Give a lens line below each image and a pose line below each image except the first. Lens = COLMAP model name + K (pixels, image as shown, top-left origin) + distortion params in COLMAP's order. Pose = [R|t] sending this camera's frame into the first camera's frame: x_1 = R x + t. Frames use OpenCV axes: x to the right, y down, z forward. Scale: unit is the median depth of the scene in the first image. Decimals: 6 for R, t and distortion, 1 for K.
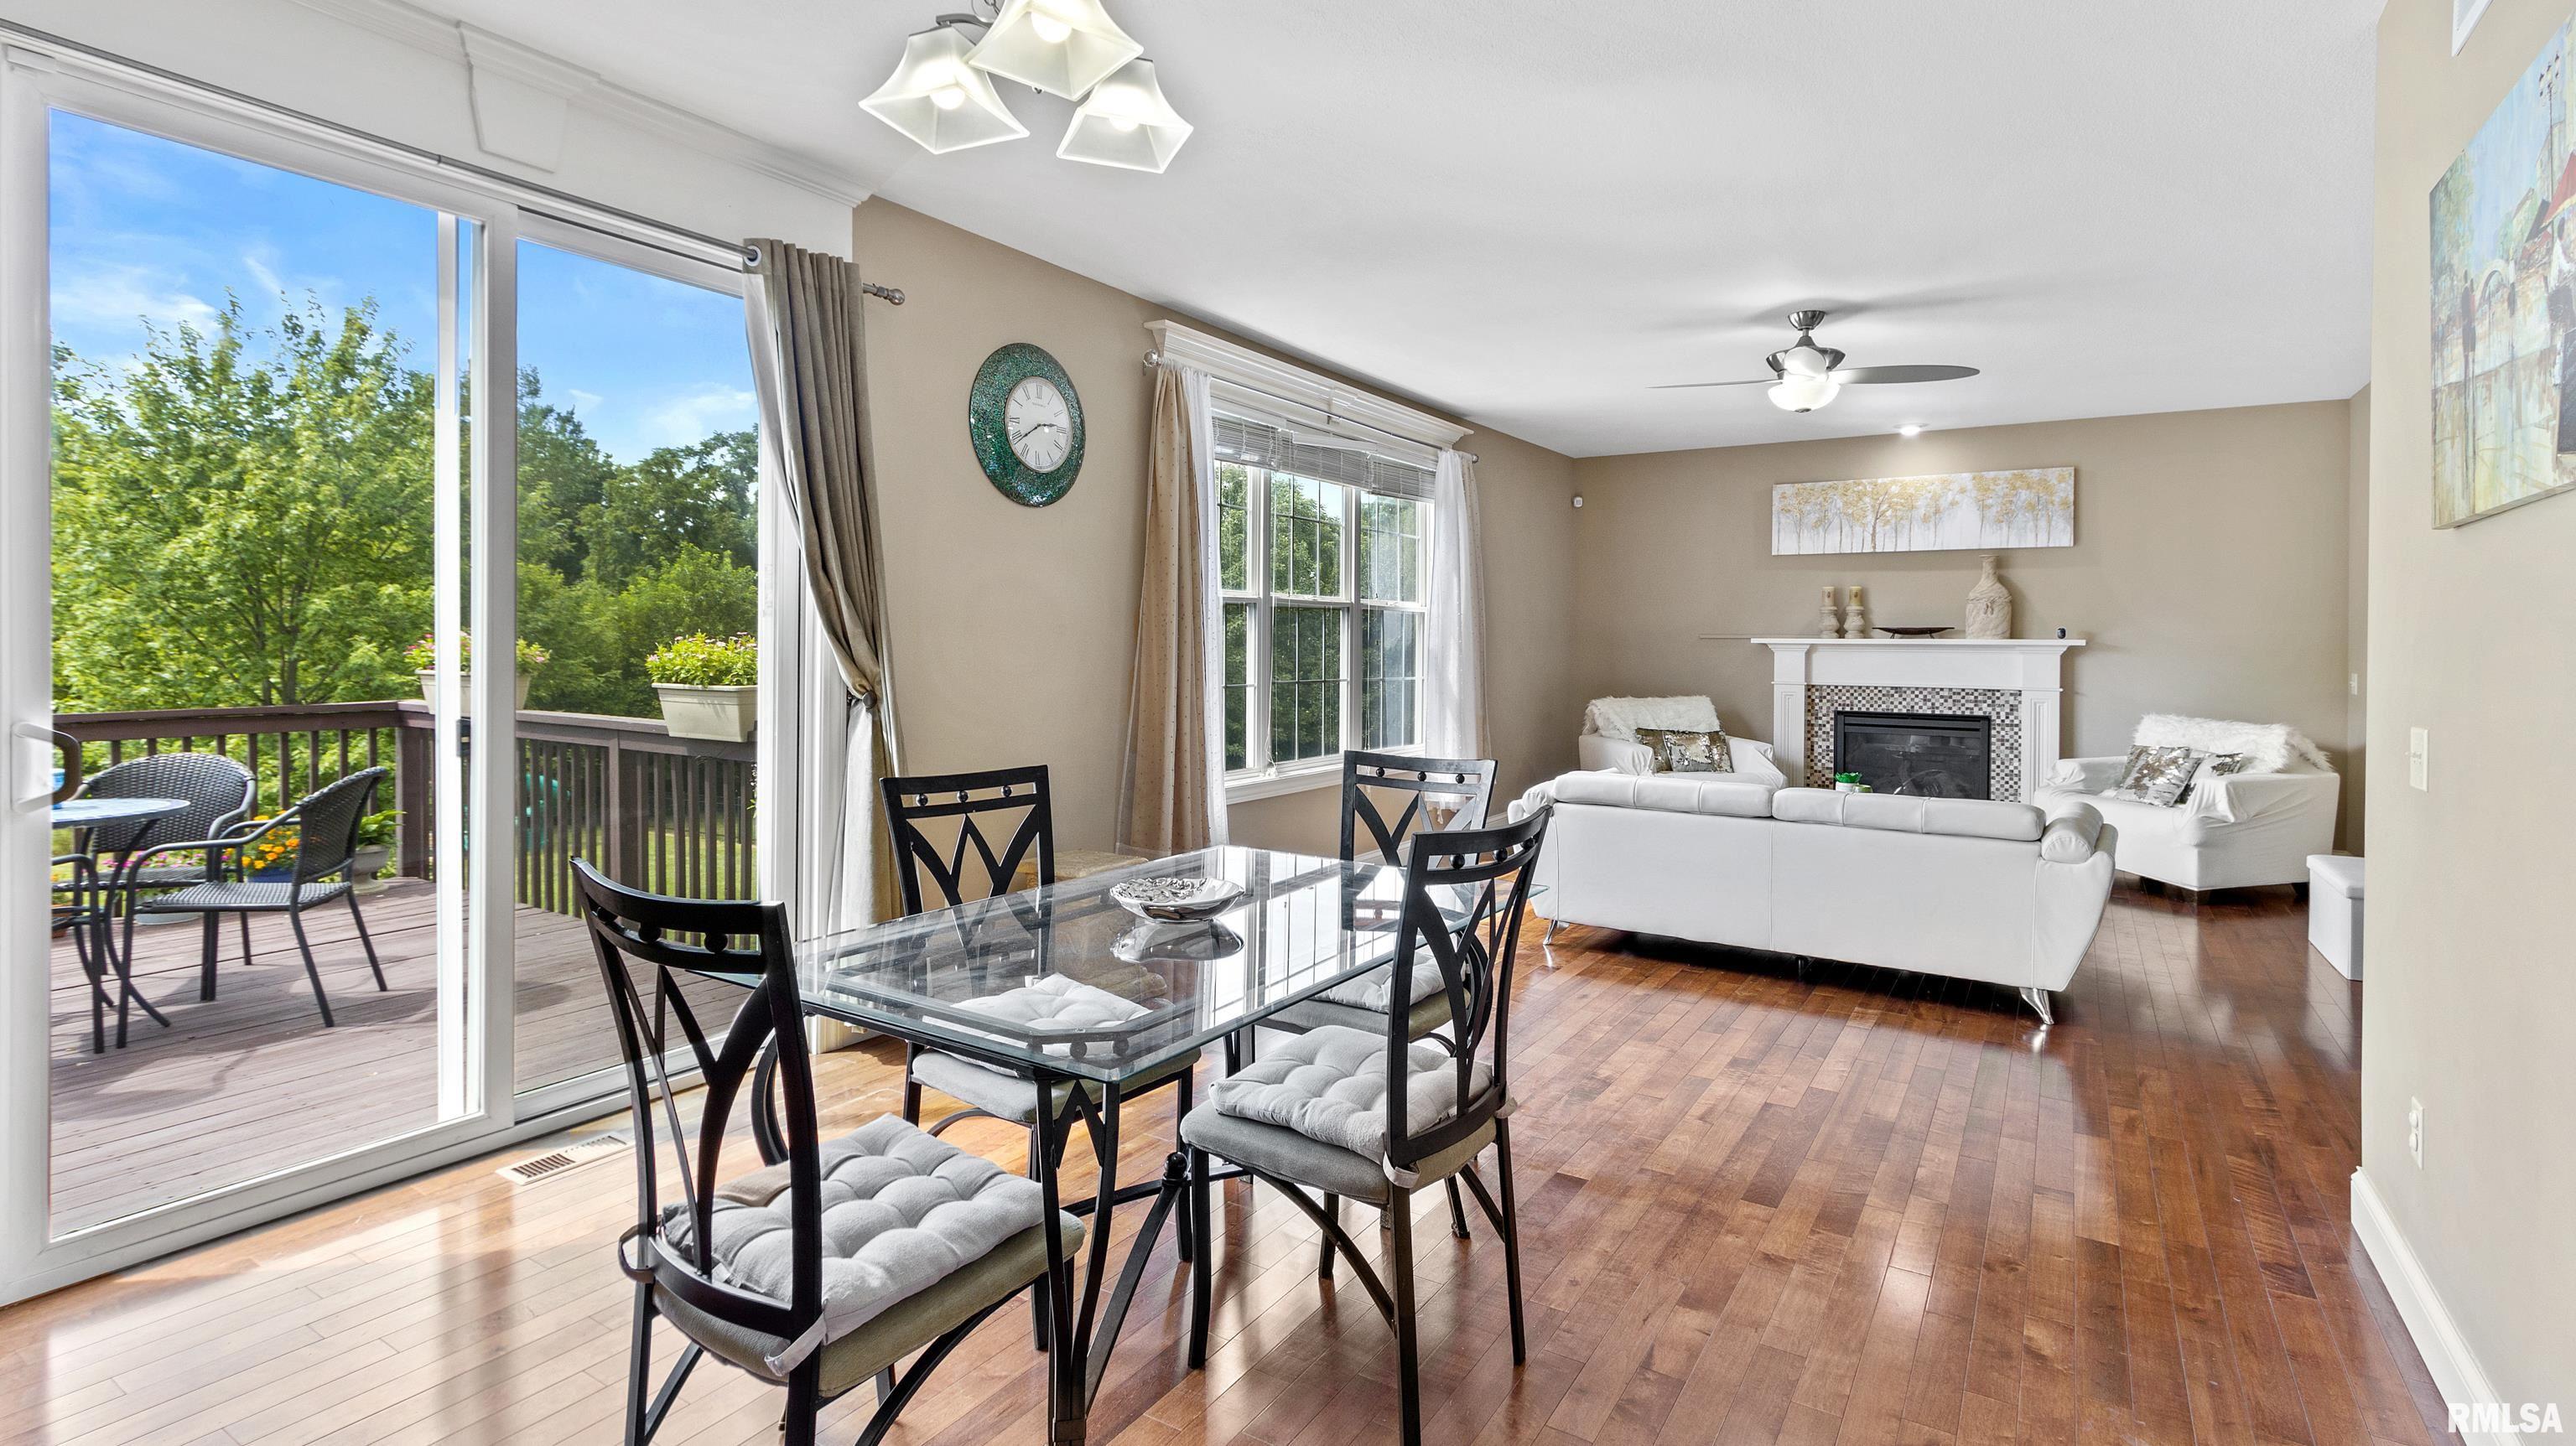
lens RADIAL K [[1203.8, 0, 1318.4], [0, 1203.8, 646.2], [0, 0, 1]] dist [0.000127, -0.000690]
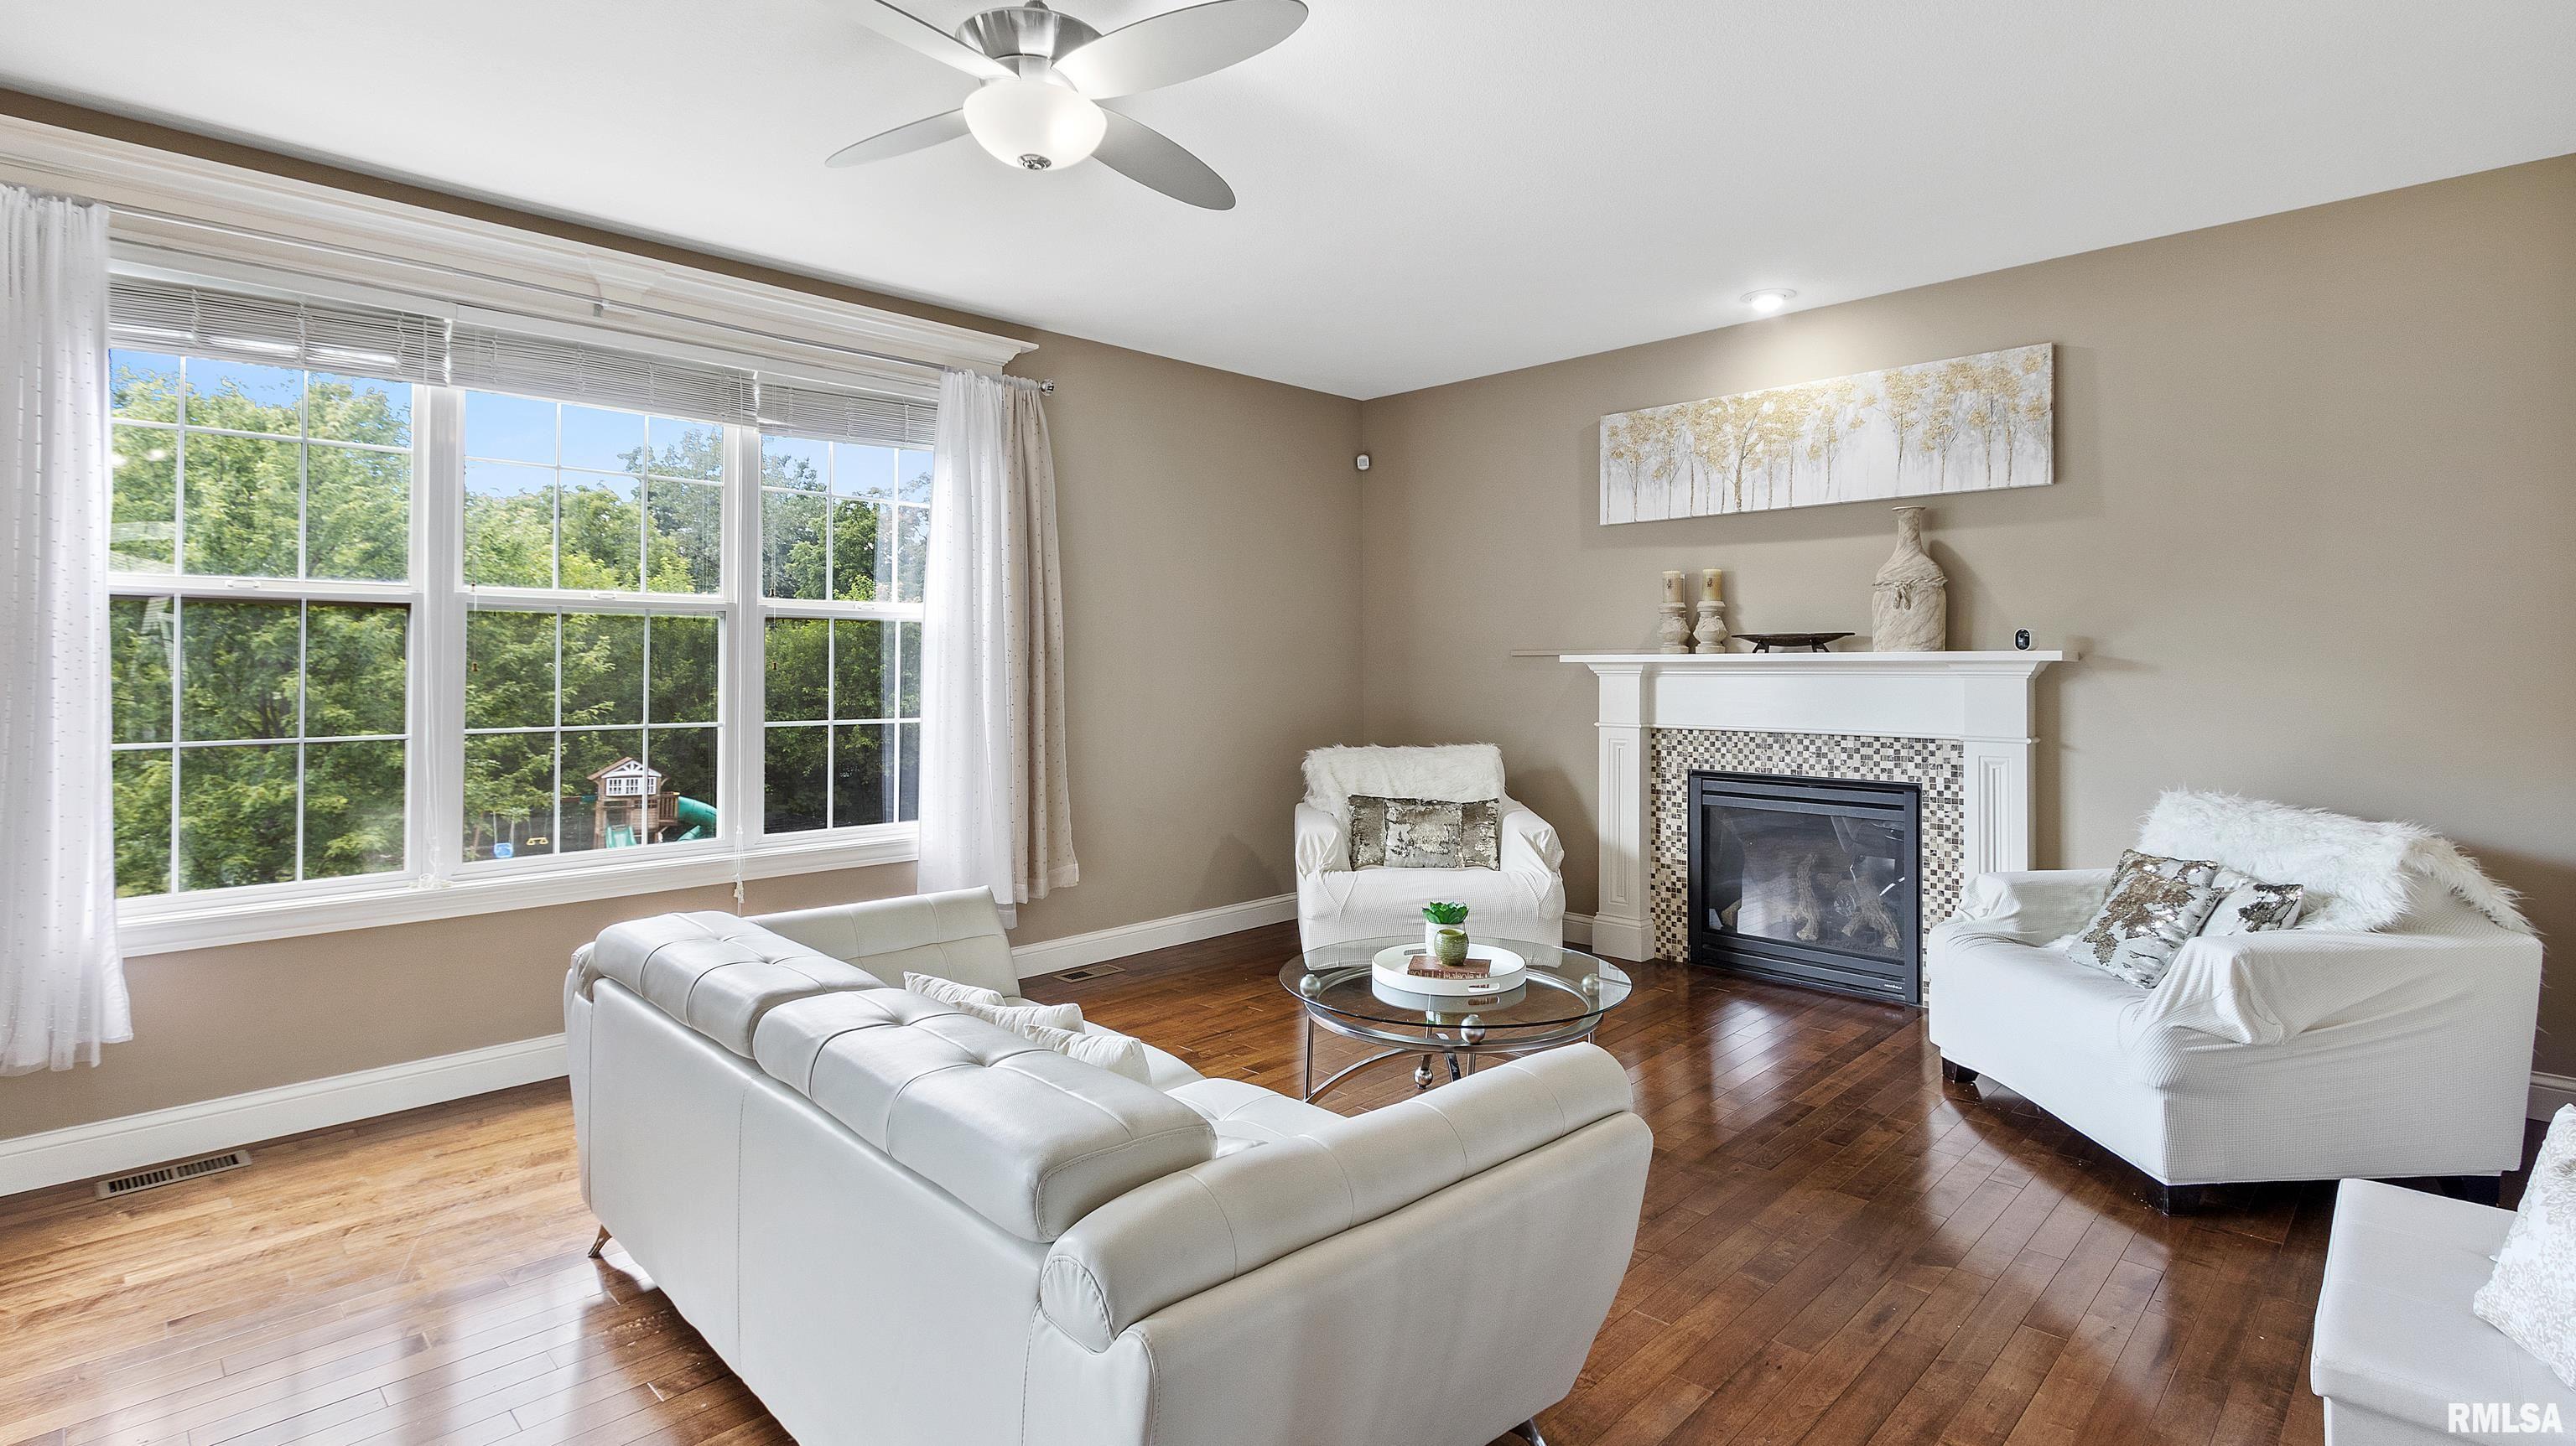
lens RADIAL K [[1203.8, 0, 1328.3], [0, 1203.8, 664.5], [0, 0, 1]] dist [0.000127, -0.000690]
pose [[0.978164, -0.007913, -0.207684, 0.401873], [0.006465, 0.999950, -0.007650, 0.002707], [0.207735, 0.006141, 0.978166, 0.373405]]
